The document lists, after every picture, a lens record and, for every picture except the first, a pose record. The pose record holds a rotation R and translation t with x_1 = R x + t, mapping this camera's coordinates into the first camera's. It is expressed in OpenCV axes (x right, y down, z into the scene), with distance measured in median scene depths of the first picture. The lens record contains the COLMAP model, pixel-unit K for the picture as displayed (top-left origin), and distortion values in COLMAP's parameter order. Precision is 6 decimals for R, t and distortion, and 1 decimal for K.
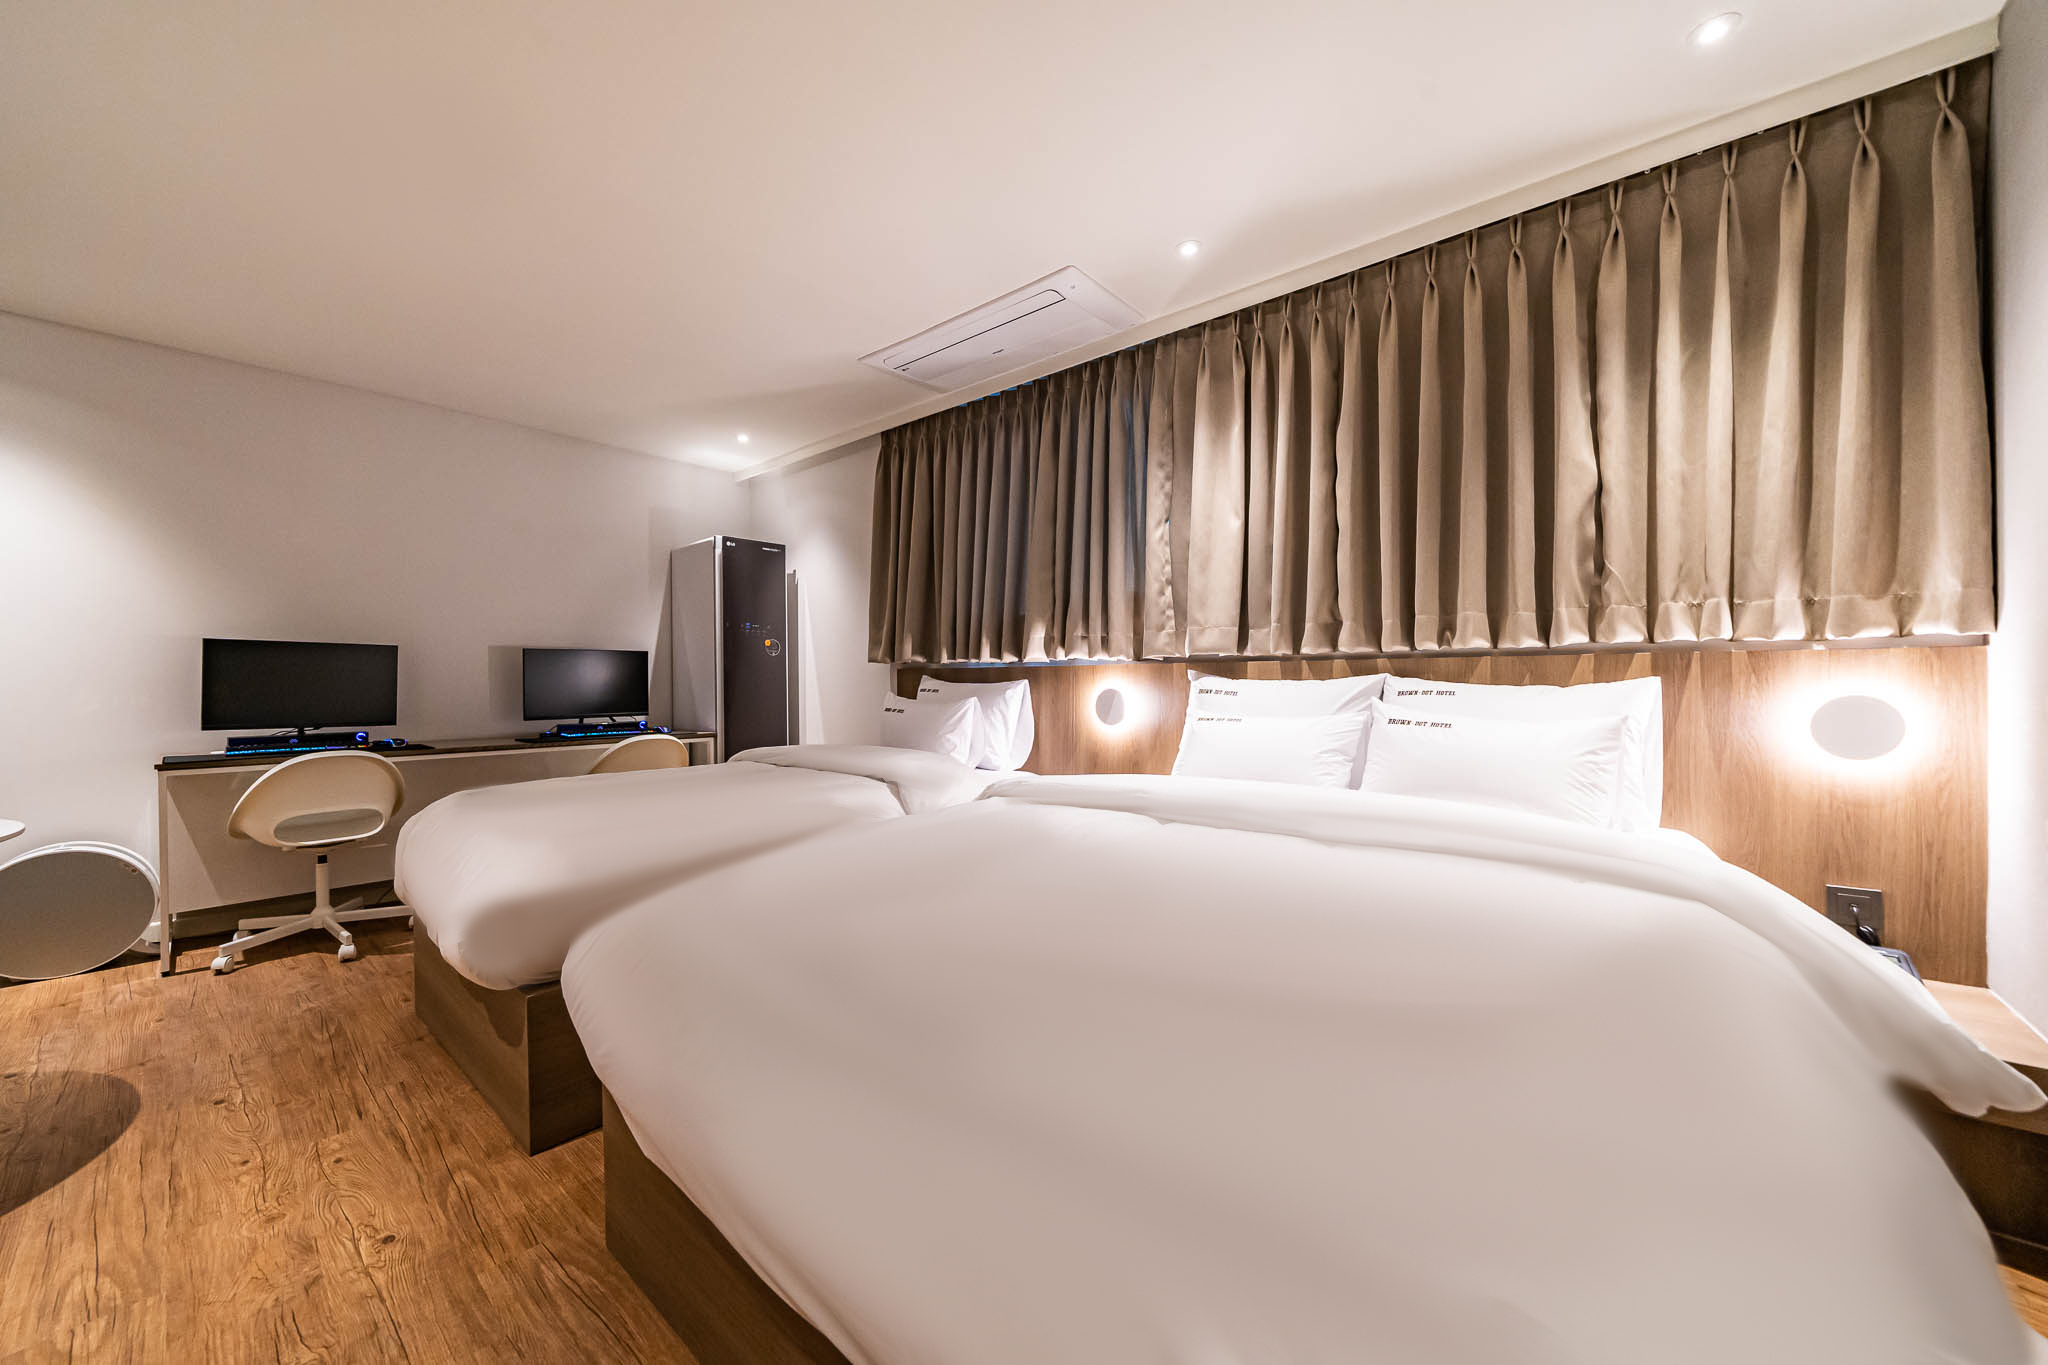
lens RADIAL K [[749.9, 0, 1032.8], [0, 749.9, 684.8], [0, 0, 1]] dist [-0.000531, -0.000064]
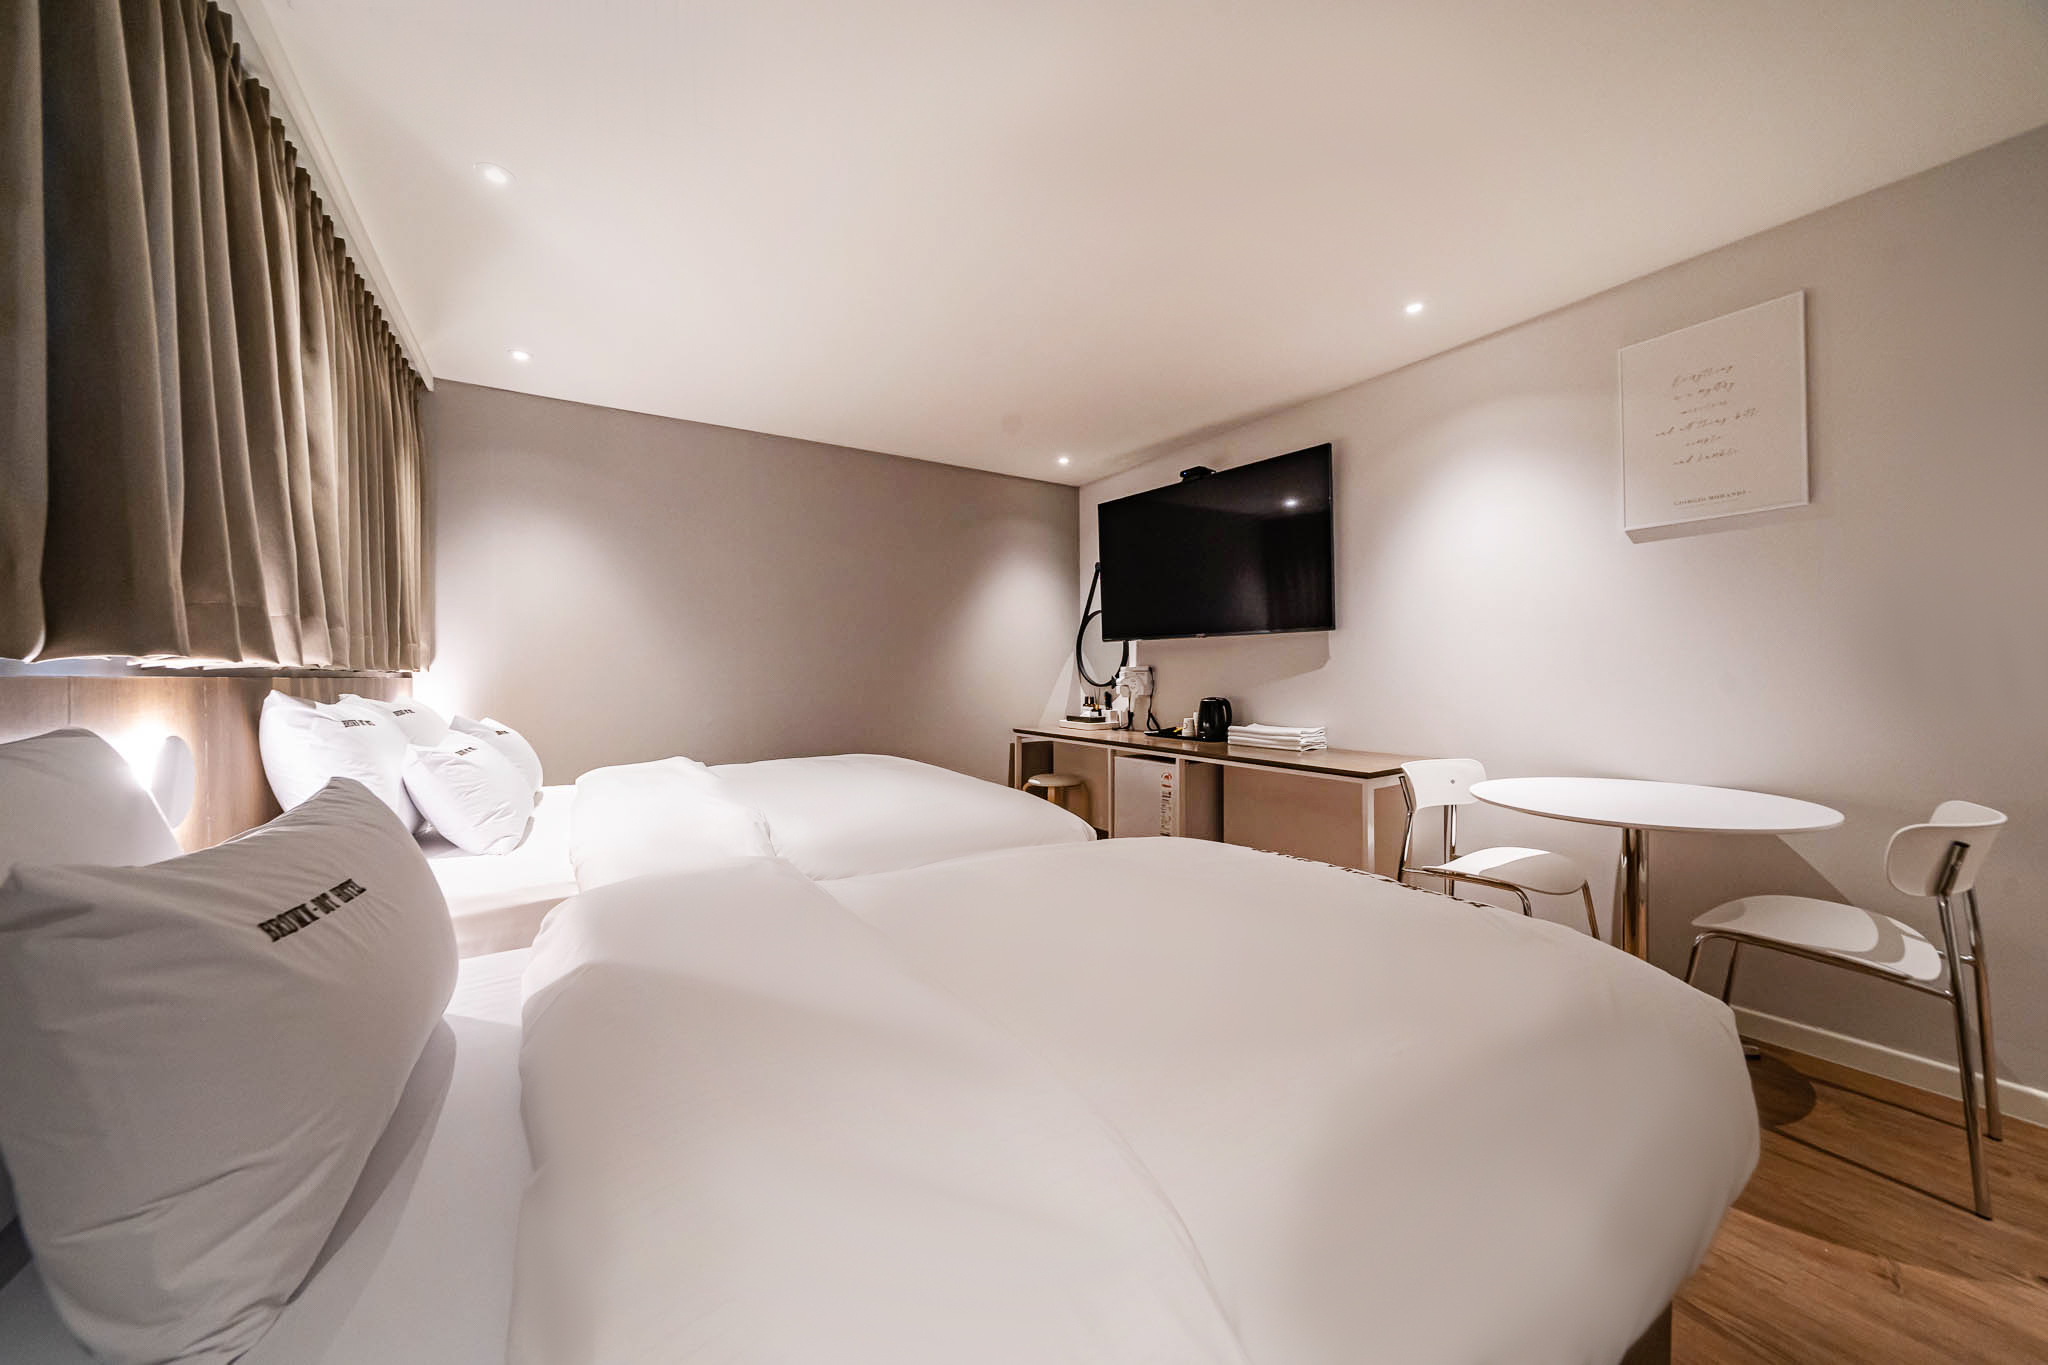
lens RADIAL K [[698.8, 0, 1024.0], [0, 698.8, 682.5], [0, 0, 1]] dist [0.000153, 0.000005]
pose [[-0.951416, 0.010861, 0.307715, -0.636676], [0.011846, 0.999929, 0.001332, -0.019690], [-0.307679, 0.004912, -0.951477, 1.722072]]
